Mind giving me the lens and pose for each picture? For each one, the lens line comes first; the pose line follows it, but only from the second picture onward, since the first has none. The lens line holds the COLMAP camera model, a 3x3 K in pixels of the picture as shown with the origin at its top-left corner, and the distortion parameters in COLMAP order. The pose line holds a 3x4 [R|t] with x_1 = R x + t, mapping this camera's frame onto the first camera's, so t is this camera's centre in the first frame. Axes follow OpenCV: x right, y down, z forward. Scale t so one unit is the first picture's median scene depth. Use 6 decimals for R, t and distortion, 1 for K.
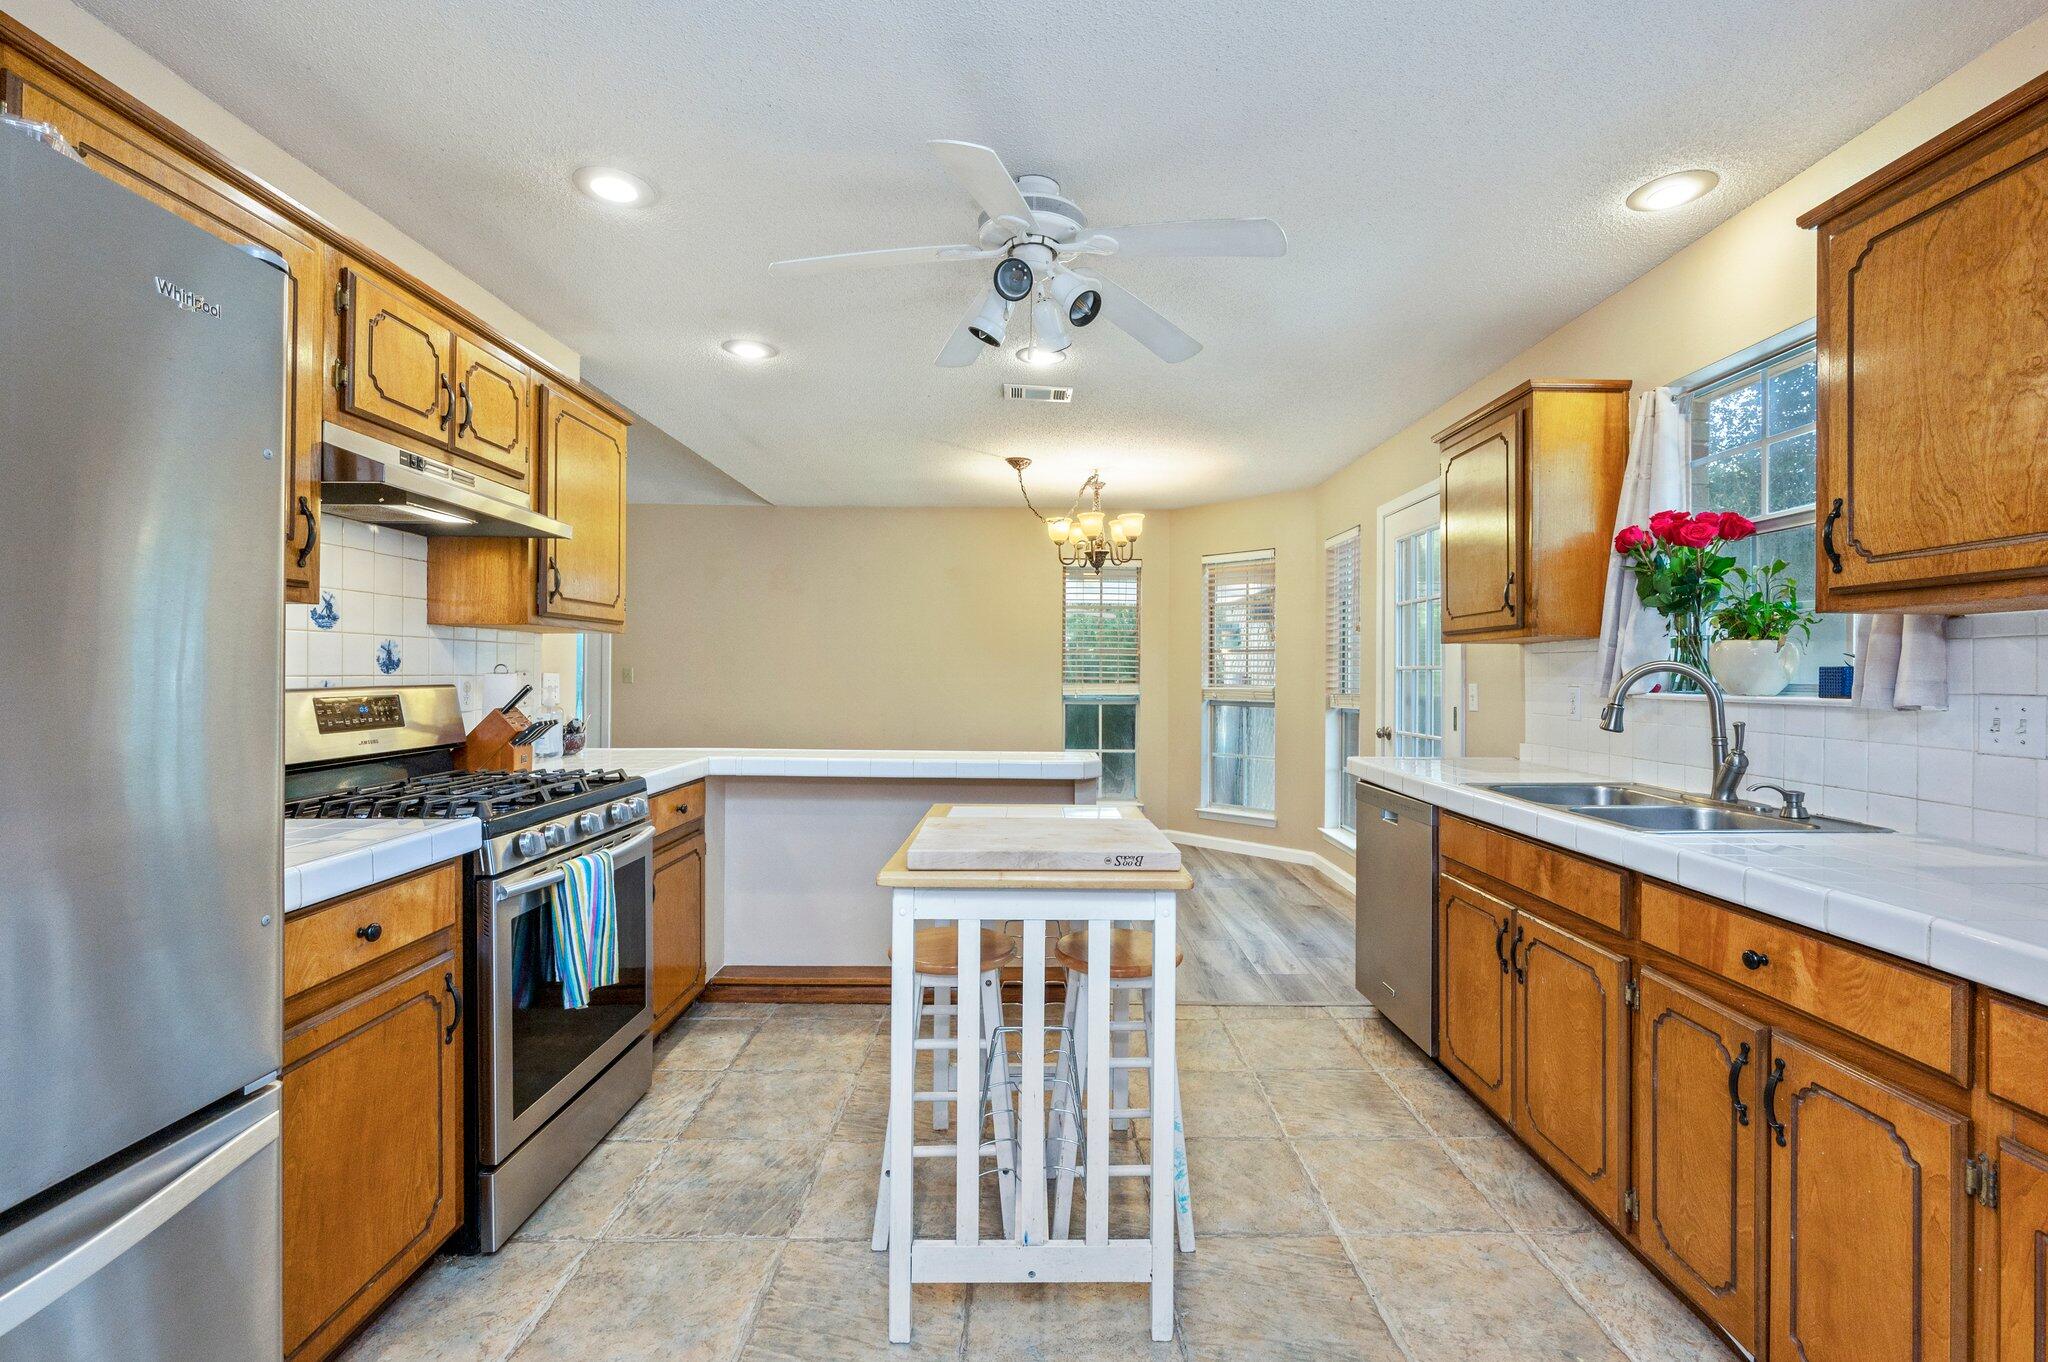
lens RADIAL K [[855.3, 0, 1030.6], [0, 855.3, 659.5], [0, 0, 1]] dist [-0.007201, -0.000372]
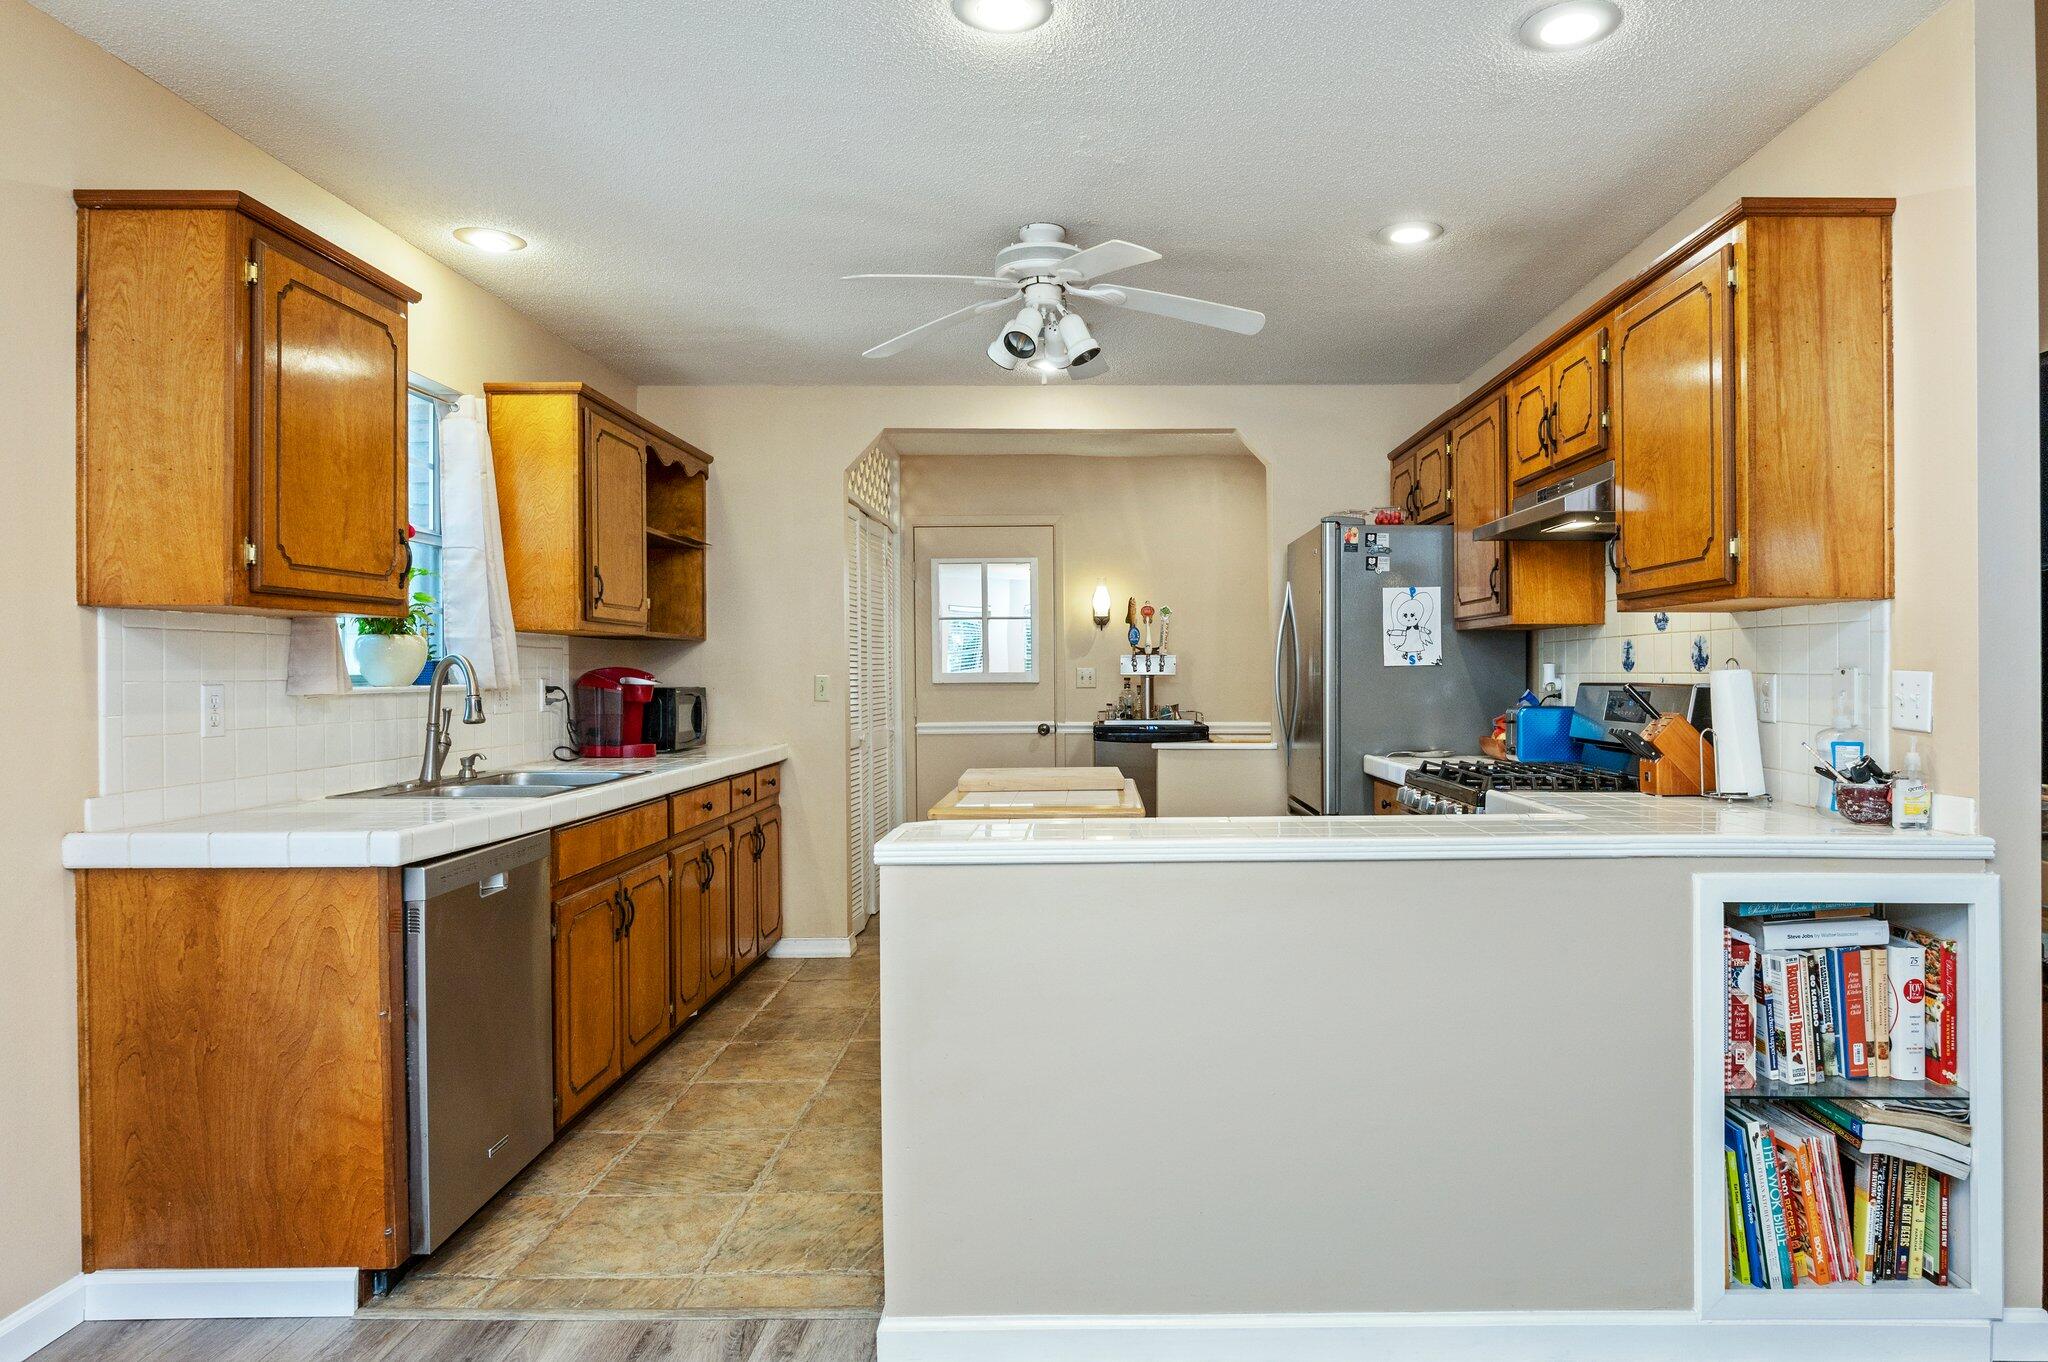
lens RADIAL K [[1345.1, 0, 1033.9], [0, 1345.1, 666.8], [0, 0, 1]] dist [0.000024, 0.000076]
pose [[-0.999210, -0.003539, 0.039586, -0.059164], [-0.004275, 0.999820, -0.018500, 0.067829], [-0.039513, -0.018655, -0.999045, 3.890814]]
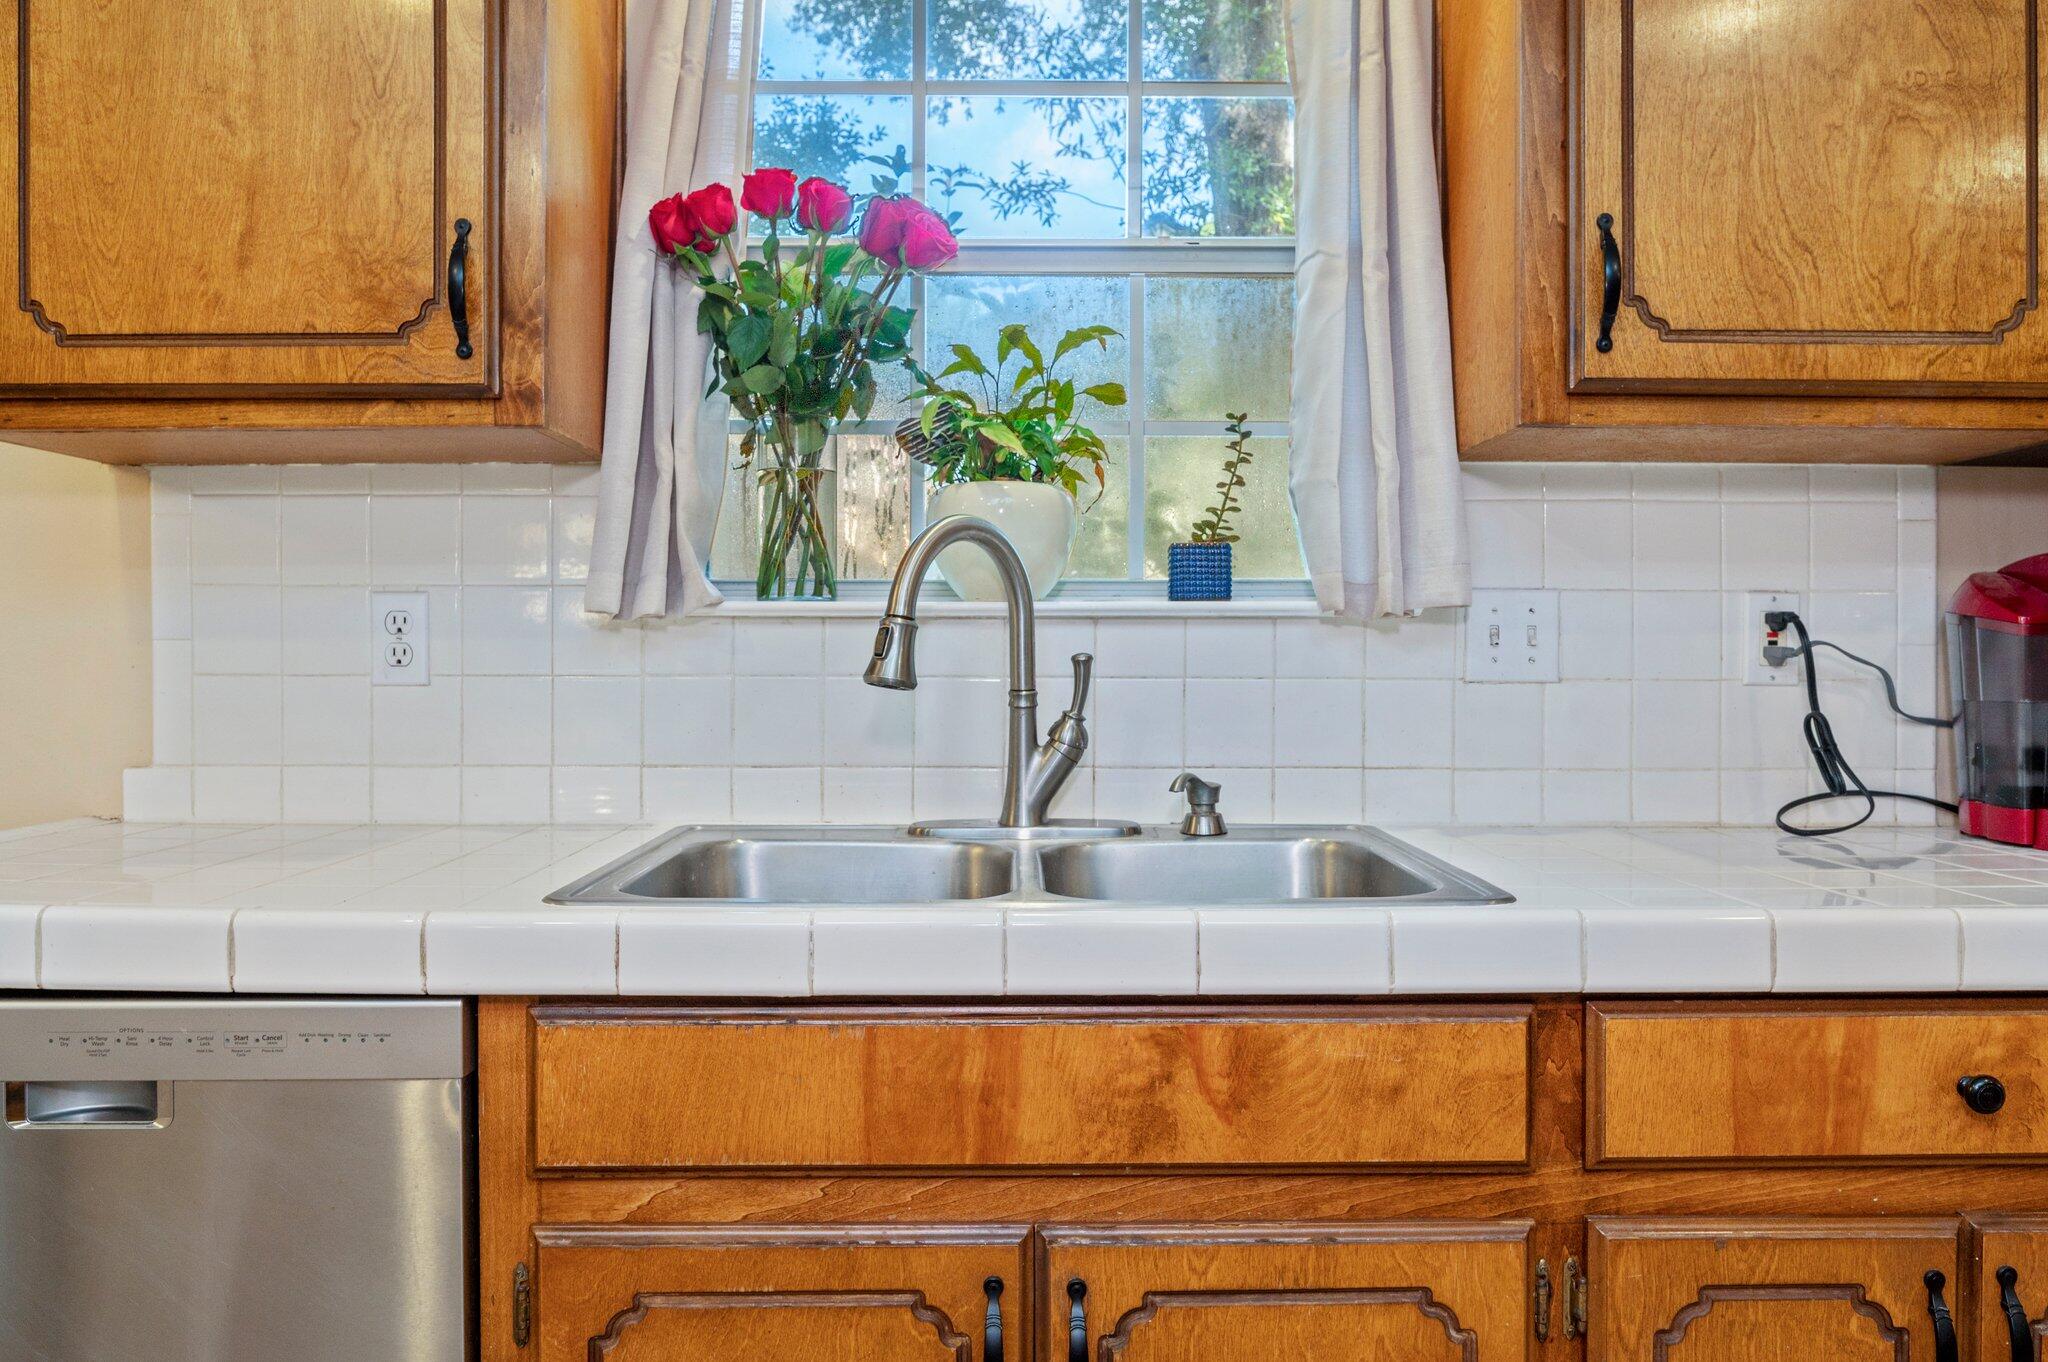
lens RADIAL K [[1478.2, 0, 1032.8], [0, 1478.2, 666.7], [0, 0, 1]] dist [-0.021350, 0.007326]
pose [[-0.013788, -0.012620, 0.999825, 0.015079], [-0.019609, 0.999731, 0.012349, 0.098858], [-0.999713, -0.019435, -0.014031, 1.435006]]
